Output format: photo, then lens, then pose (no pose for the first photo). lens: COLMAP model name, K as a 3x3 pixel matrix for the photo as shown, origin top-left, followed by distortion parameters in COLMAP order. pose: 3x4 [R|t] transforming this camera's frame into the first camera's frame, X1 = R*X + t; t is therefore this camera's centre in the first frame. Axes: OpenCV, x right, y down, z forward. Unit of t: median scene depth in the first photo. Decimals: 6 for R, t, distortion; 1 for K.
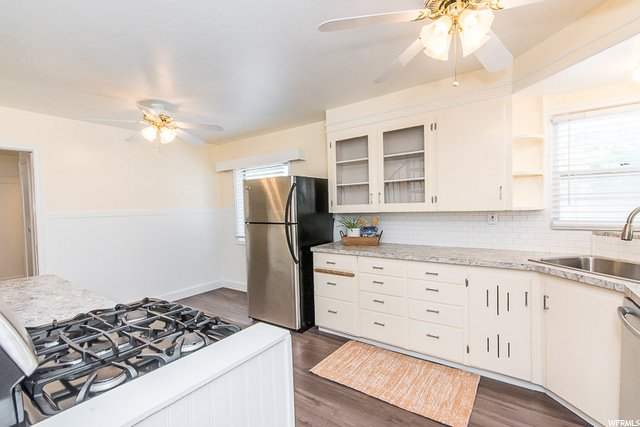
lens RADIAL K [[285.2, 0, 320.0], [0, 285.2, 213.5], [0, 0, 1]] dist [0.001910, 0.000008]
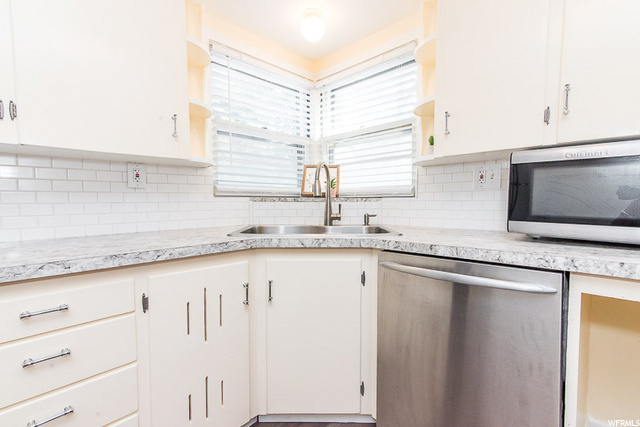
lens RADIAL K [[298.5, 0, 323.6], [0, 298.5, 215.9], [0, 0, 1]] dist [-0.000323, -0.000120]
pose [[0.146749, -0.033273, 0.988614, 0.077400], [0.020524, 0.999321, 0.030587, 0.080706], [-0.988961, 0.015802, 0.147332, 0.546693]]
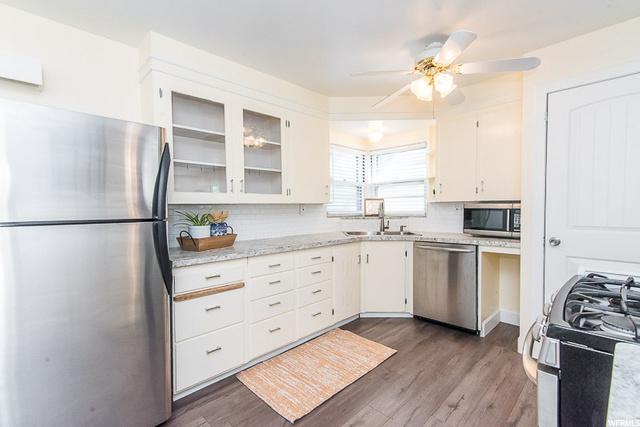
lens RADIAL K [[285.2, 0, 320.0], [0, 285.2, 213.5], [0, 0, 1]] dist [0.001910, 0.000008]
pose [[0.184165, -0.000369, 0.982895, -0.615452], [0.027355, 0.999614, -0.004750, 0.038124], [-0.982515, 0.027762, 0.184104, 0.681780]]
